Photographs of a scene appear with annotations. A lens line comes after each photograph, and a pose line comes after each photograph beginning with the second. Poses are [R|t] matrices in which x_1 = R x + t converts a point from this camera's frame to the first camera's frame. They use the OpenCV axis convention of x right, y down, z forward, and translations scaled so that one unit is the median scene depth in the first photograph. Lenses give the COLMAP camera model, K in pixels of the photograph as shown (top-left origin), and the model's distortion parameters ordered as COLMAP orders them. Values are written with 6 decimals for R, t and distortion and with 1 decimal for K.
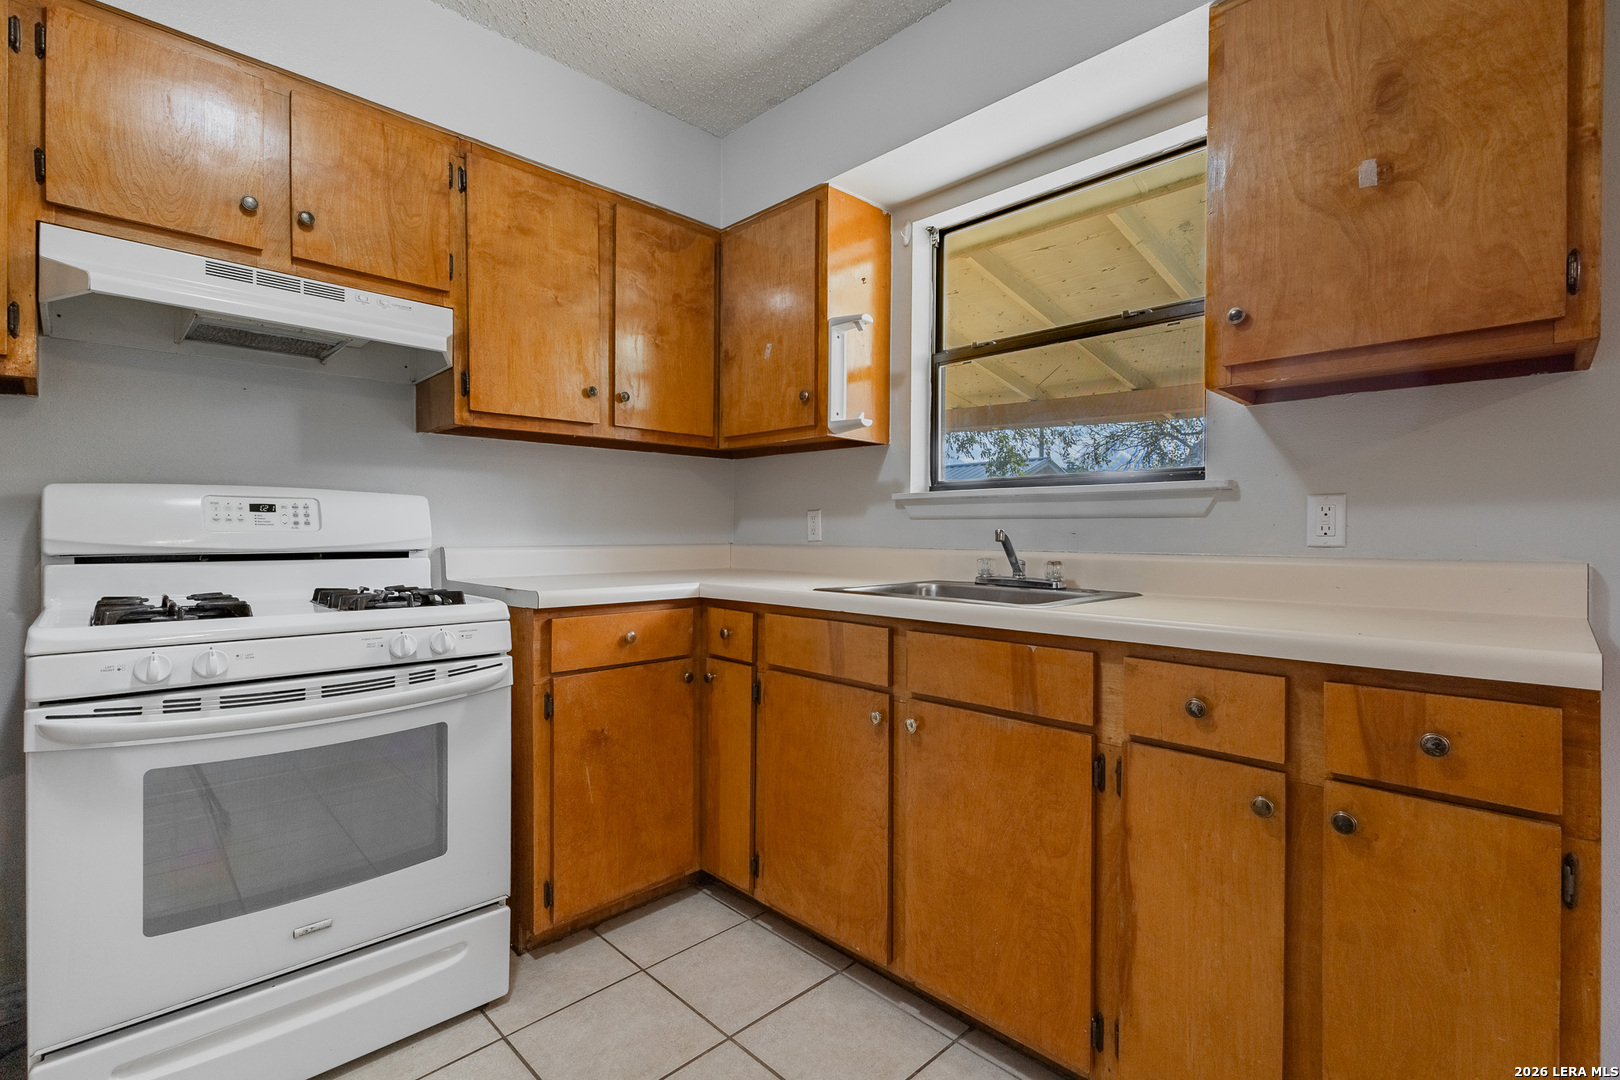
lens RADIAL K [[740.7, 0, 814.1], [0, 740.7, 536.5], [0, 0, 1]] dist [0.009988, -0.003774]
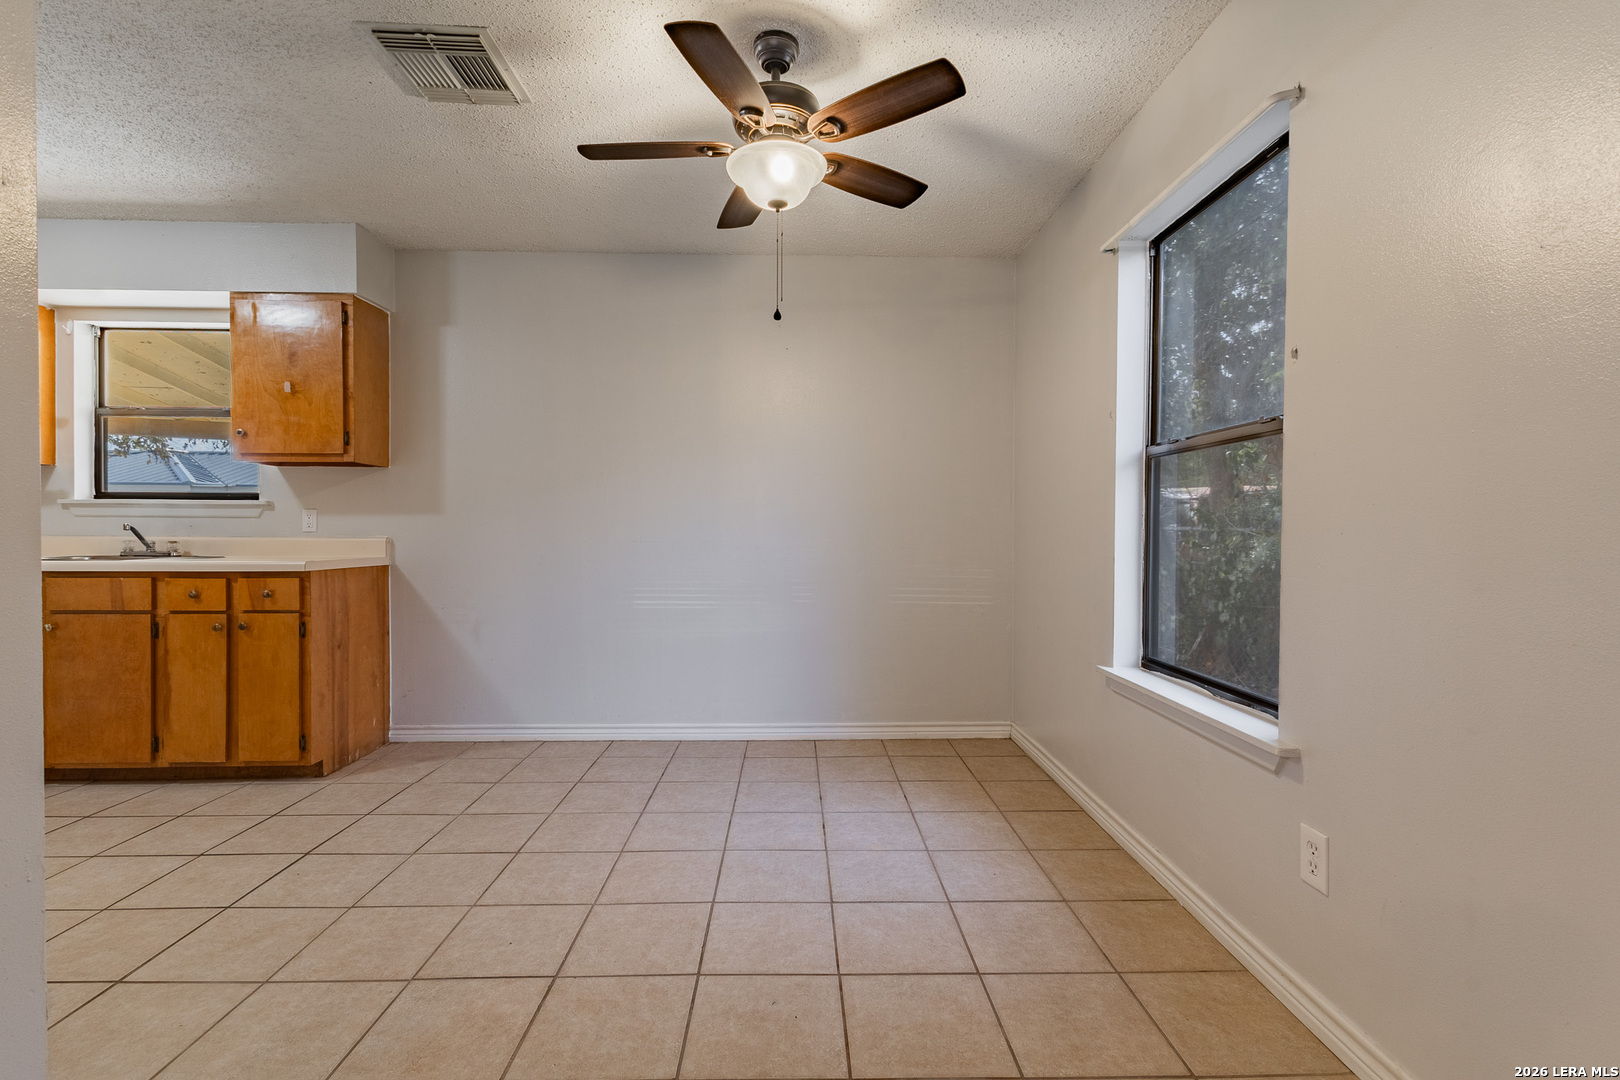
lens RADIAL K [[740.7, 0, 808.3], [0, 740.7, 535.6], [0, 0, 1]] dist [0.009988, -0.003774]
pose [[0.690498, -0.007293, 0.723297, 0.089646], [0.004016, 0.999972, 0.006249, 0.015829], [-0.723323, -0.001410, 0.690509, -1.572417]]
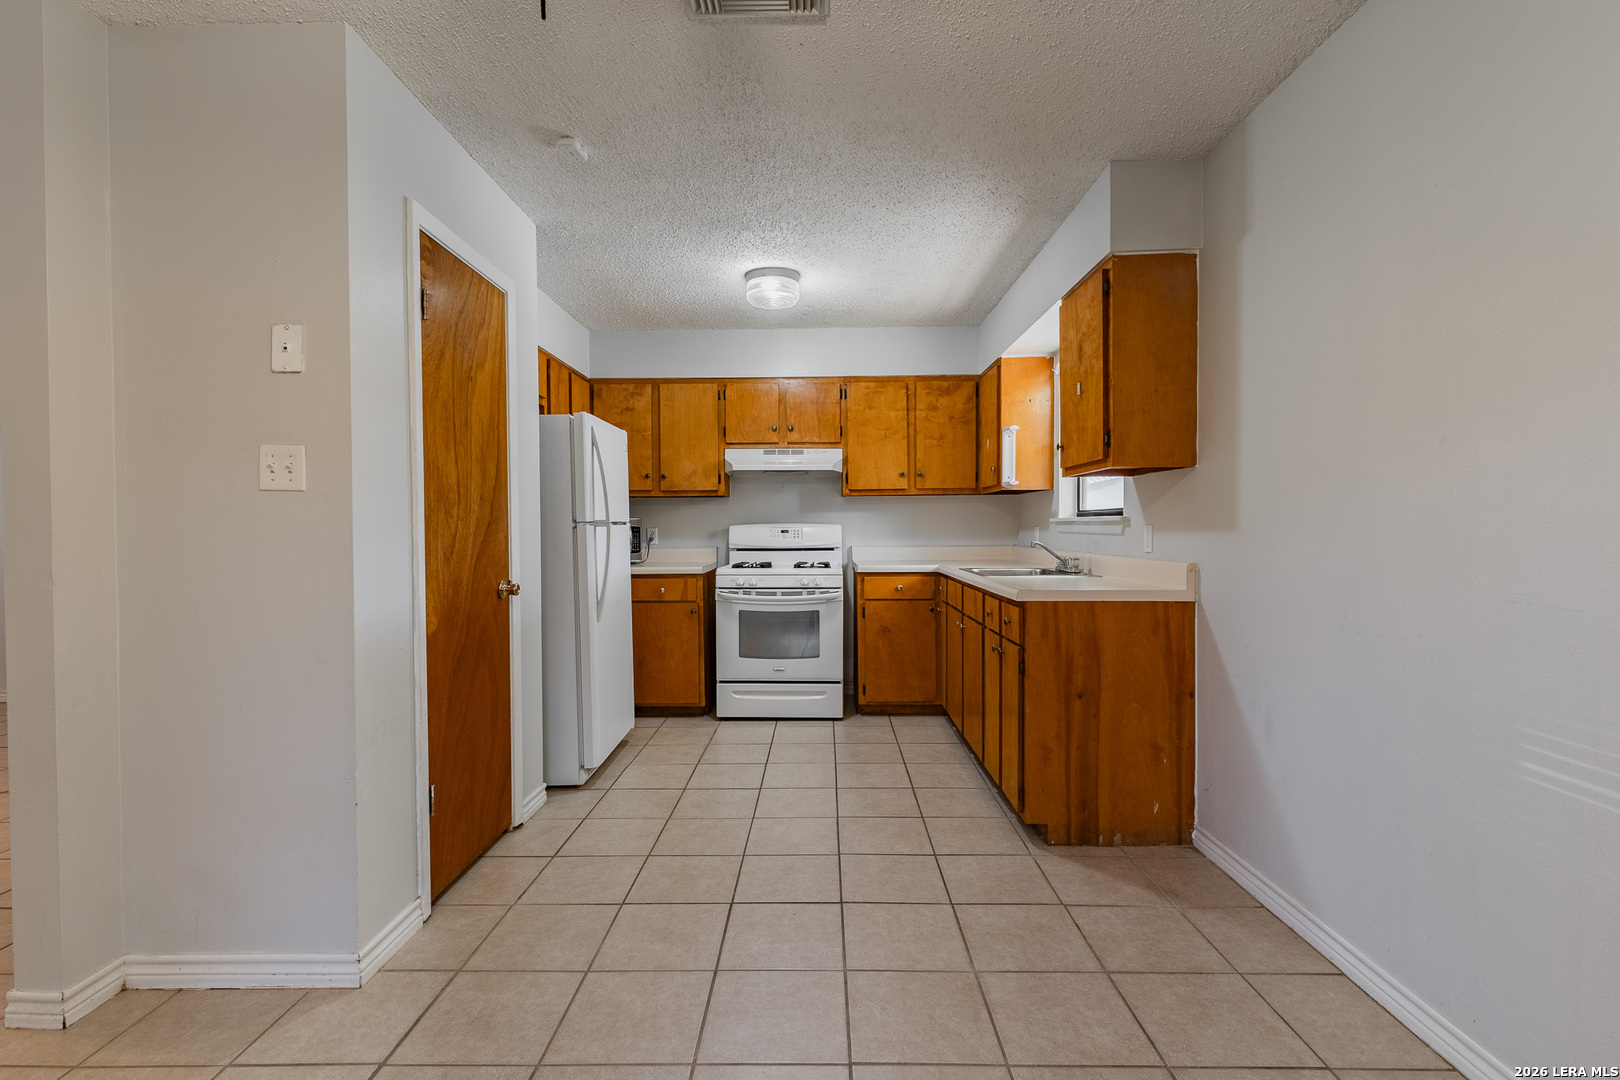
lens RADIAL K [[740.7, 0, 812.0], [0, 740.7, 538.2], [0, 0, 1]] dist [0.009988, -0.003774]
pose [[0.698276, 0.003244, -0.715821, 1.352574], [0.003696, 0.999960, 0.008137, -0.038531], [0.715819, -0.008327, 0.698237, -0.875701]]
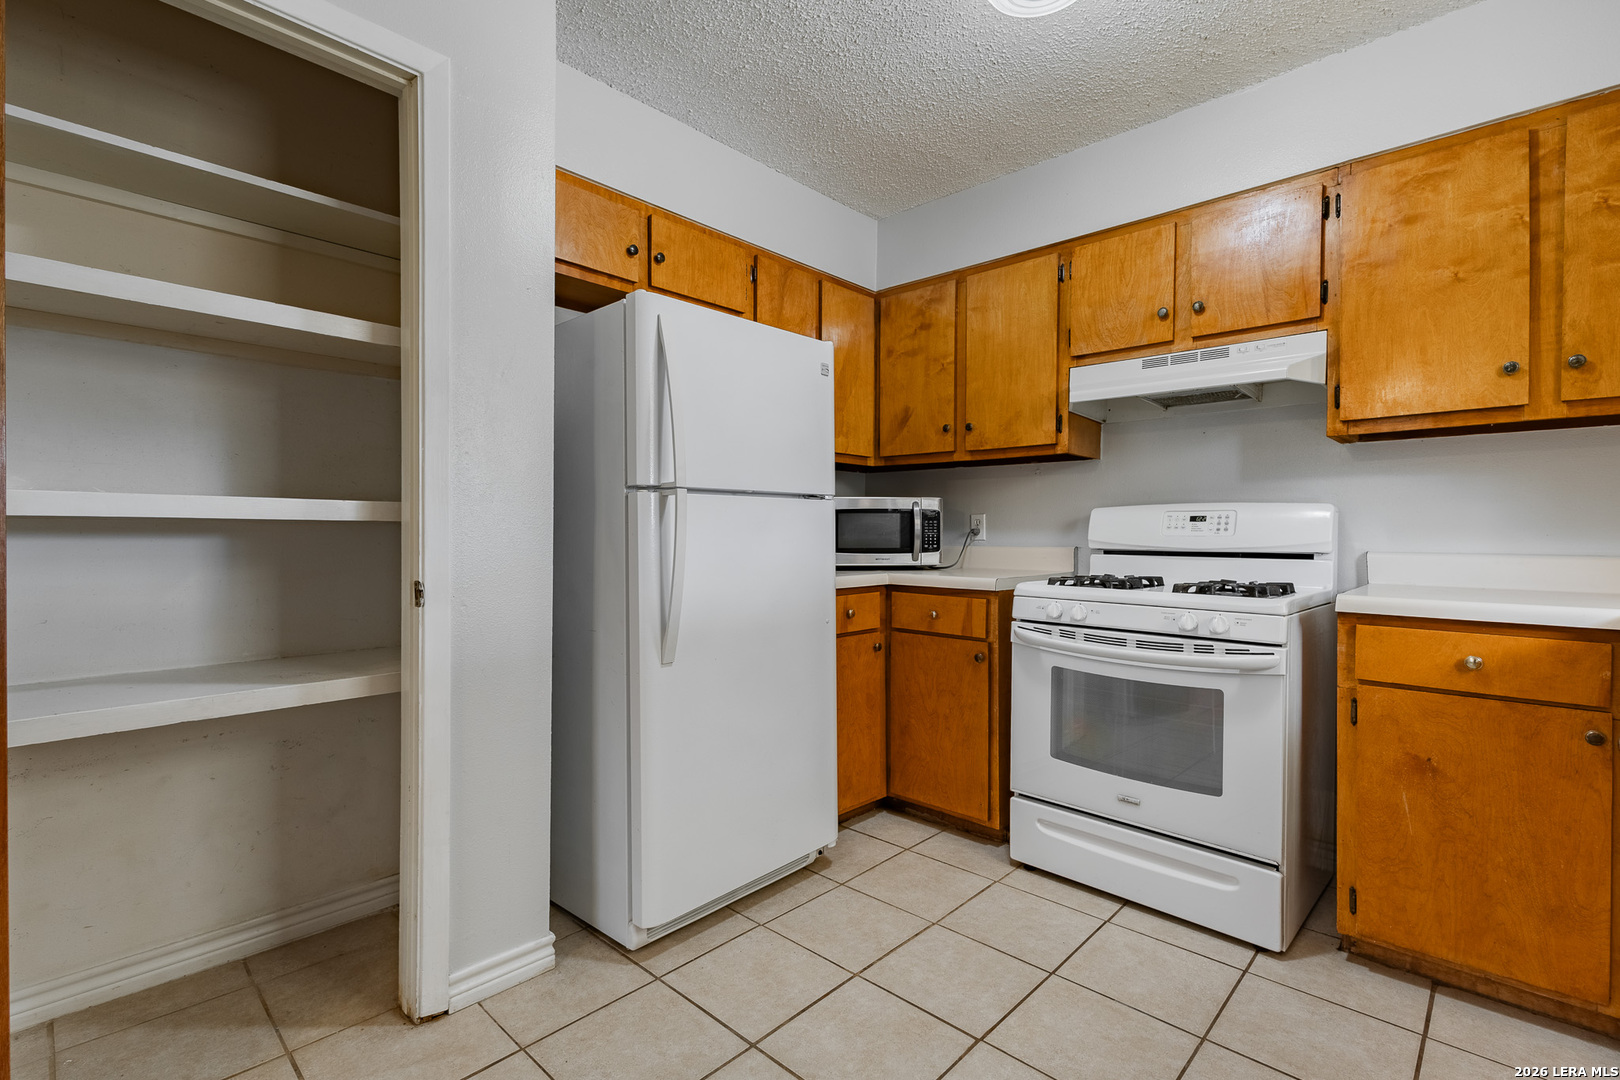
lens RADIAL K [[740.7, 0, 813.7], [0, 740.7, 539.8], [0, 0, 1]] dist [0.009988, -0.003774]
pose [[0.031842, 0.007066, -0.999468, 0.658099], [-0.012016, 0.999905, 0.006686, -0.000023], [0.999421, 0.011797, 0.031924, 0.257466]]
